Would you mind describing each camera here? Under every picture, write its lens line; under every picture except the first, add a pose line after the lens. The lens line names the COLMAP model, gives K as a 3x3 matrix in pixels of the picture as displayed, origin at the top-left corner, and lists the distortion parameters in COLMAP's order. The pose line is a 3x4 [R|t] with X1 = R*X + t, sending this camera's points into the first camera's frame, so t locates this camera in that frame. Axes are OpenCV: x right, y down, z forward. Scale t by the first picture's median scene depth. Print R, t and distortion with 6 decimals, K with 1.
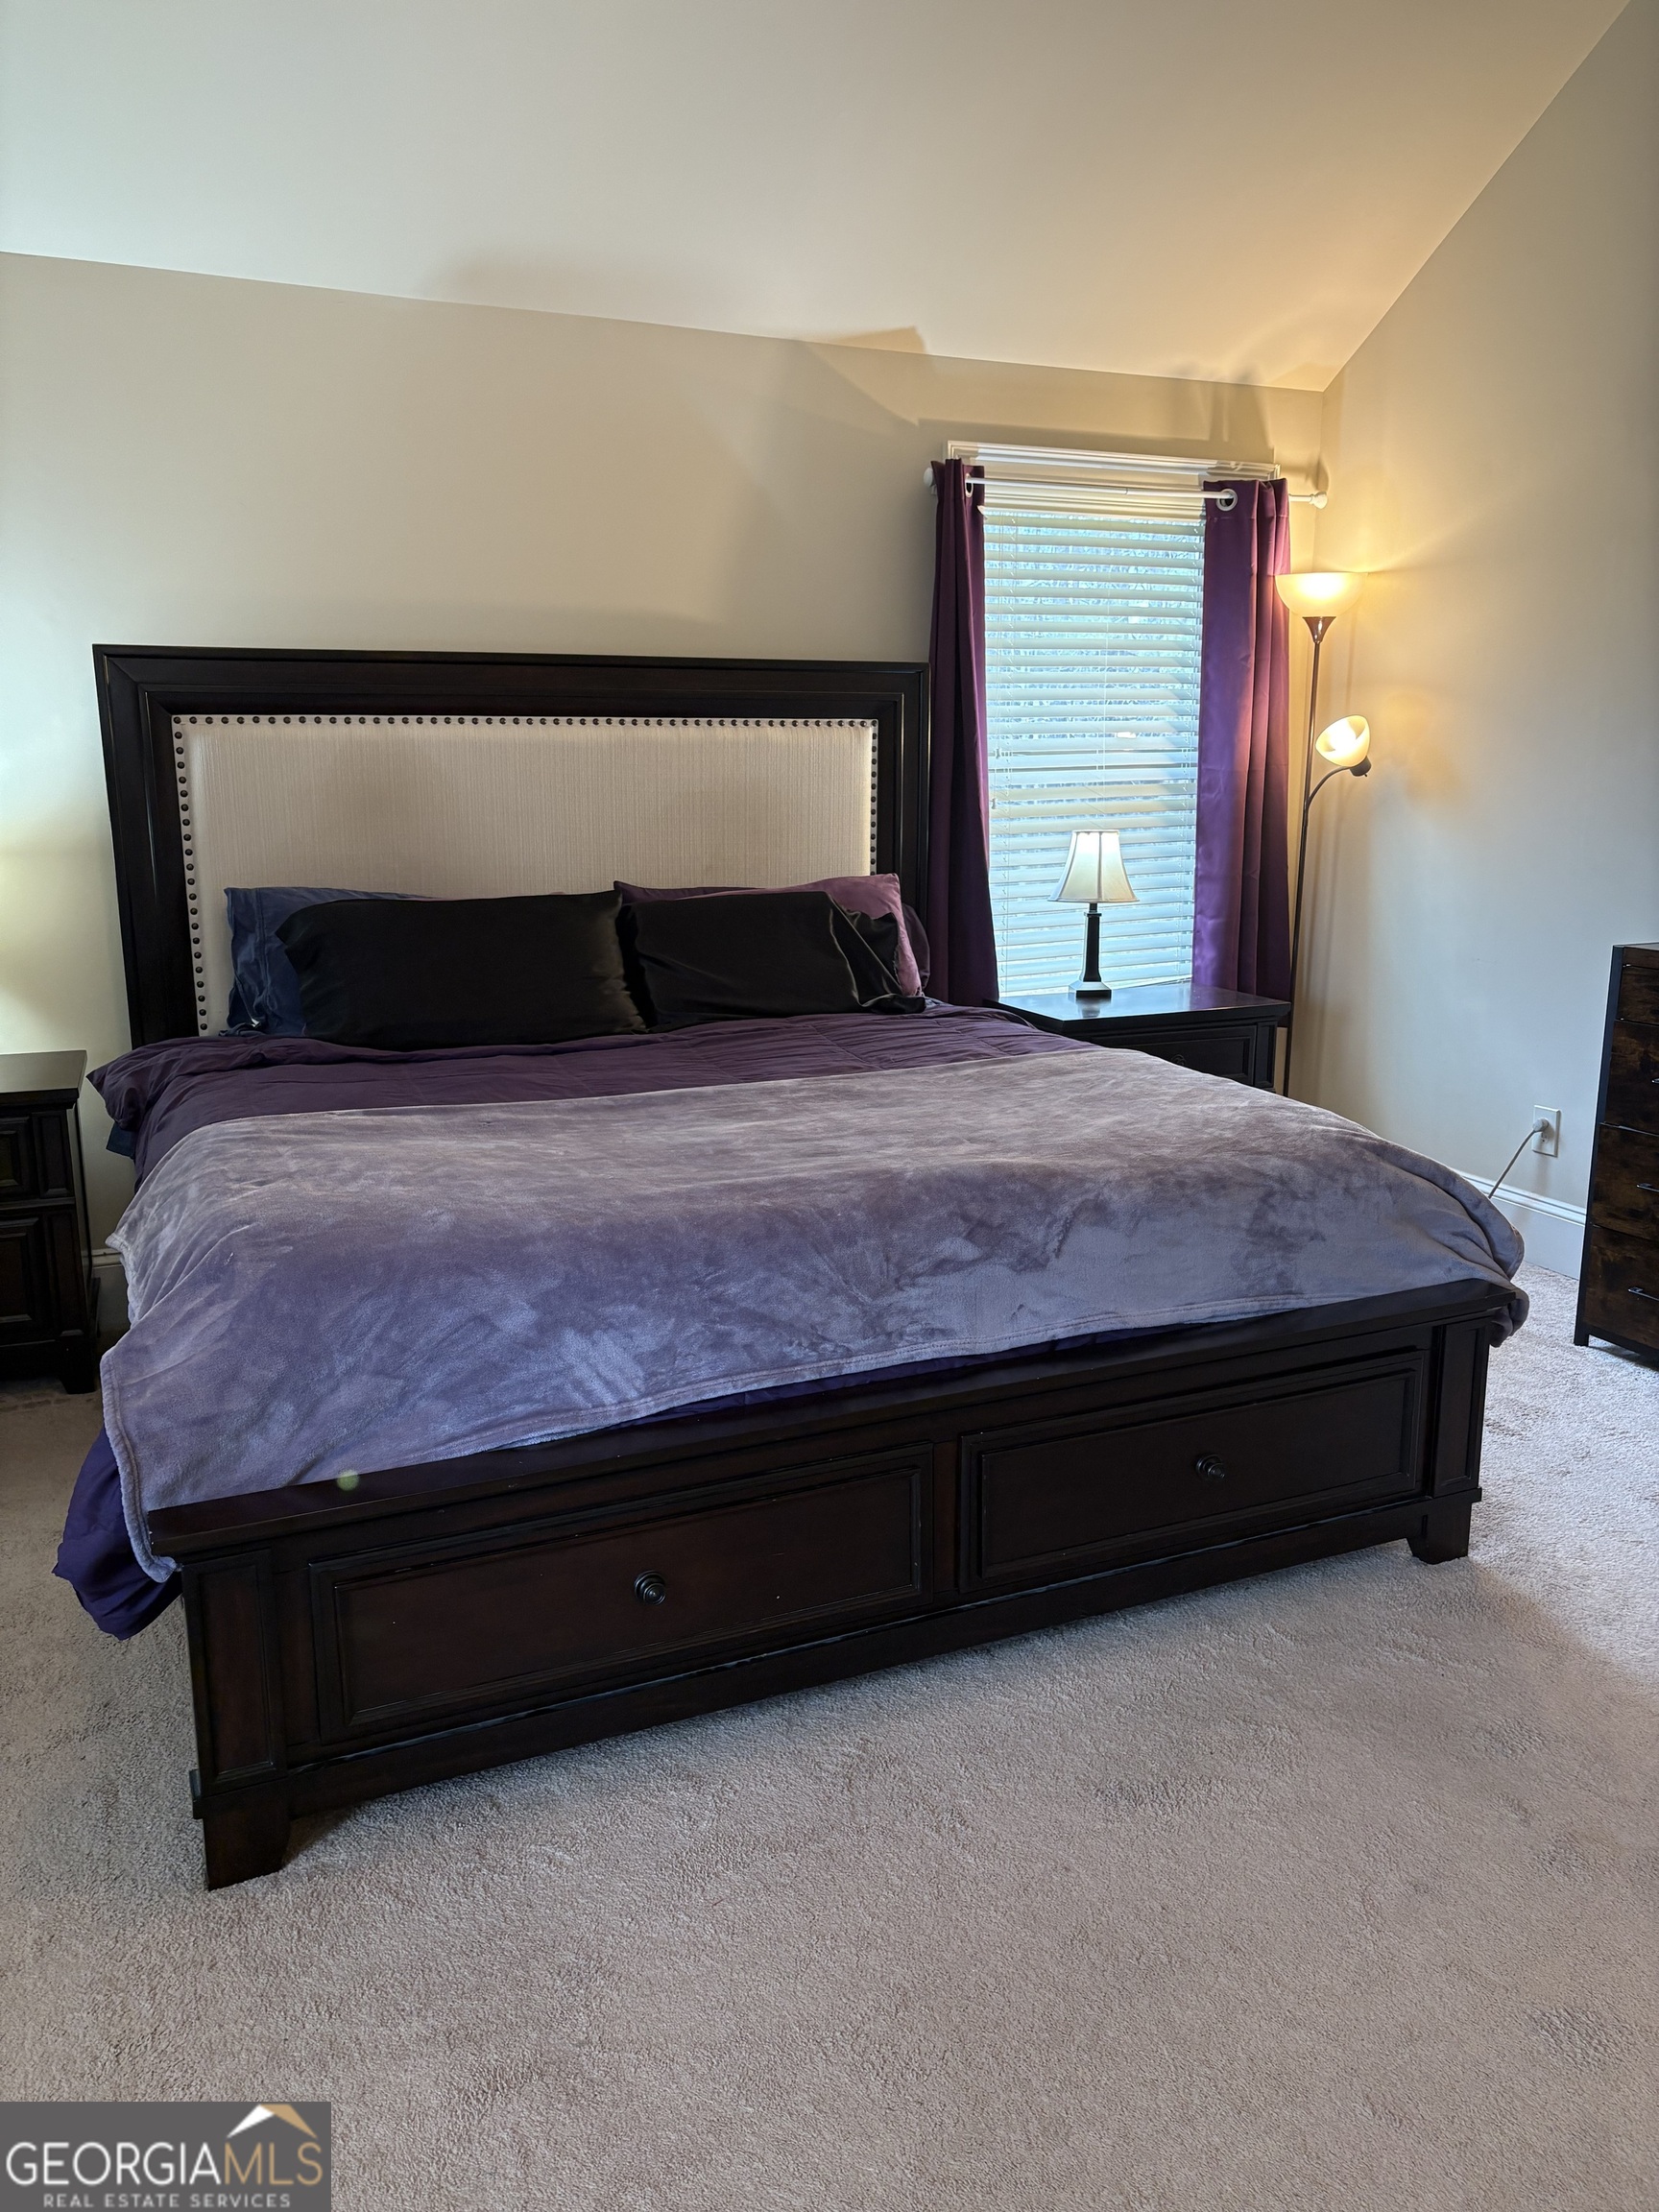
lens RADIAL K [[1678.2, 0, 856.1], [0, 1678.2, 1107.2], [0, 0, 1]] dist [0.037281, -0.038278]
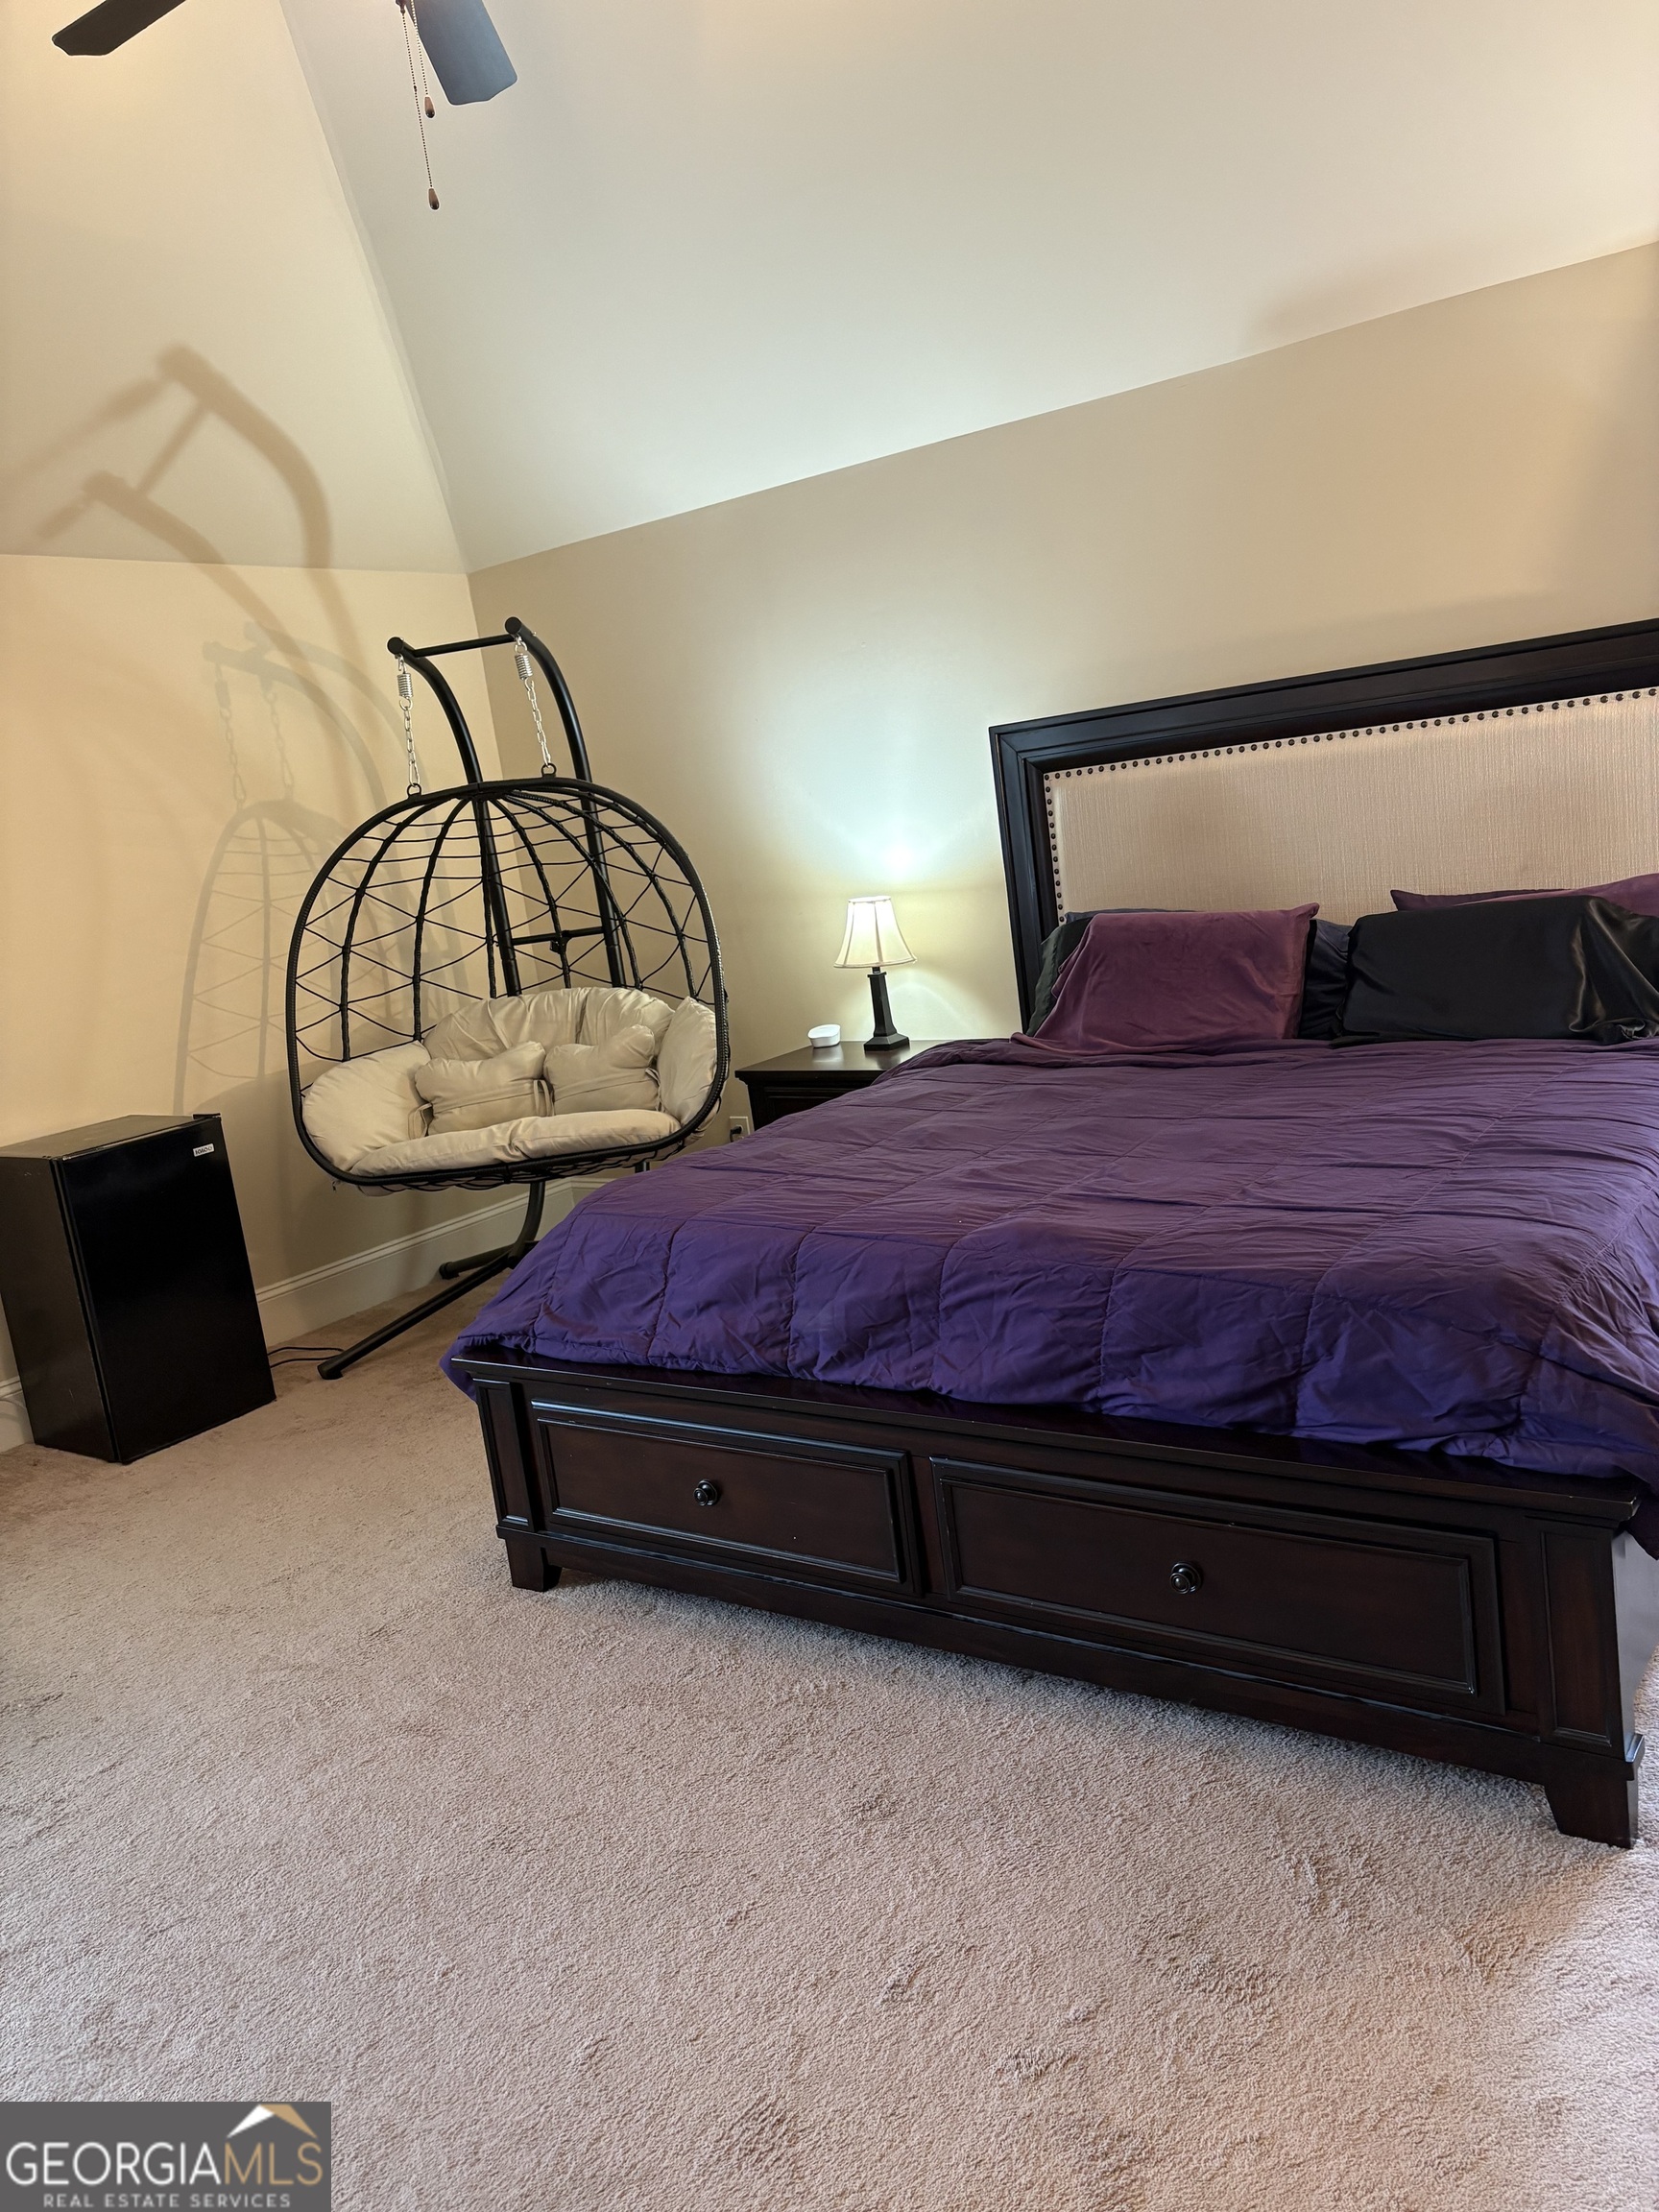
lens RADIAL K [[1678.2, 0, 856.1], [0, 1678.2, 1107.2], [0, 0, 1]] dist [0.037281, -0.038278]
pose [[0.494195, 0.084371, -0.865247, 0.619051], [-0.059313, 0.996233, 0.063266, -0.058256], [0.867325, 0.020055, 0.497337, 0.271964]]
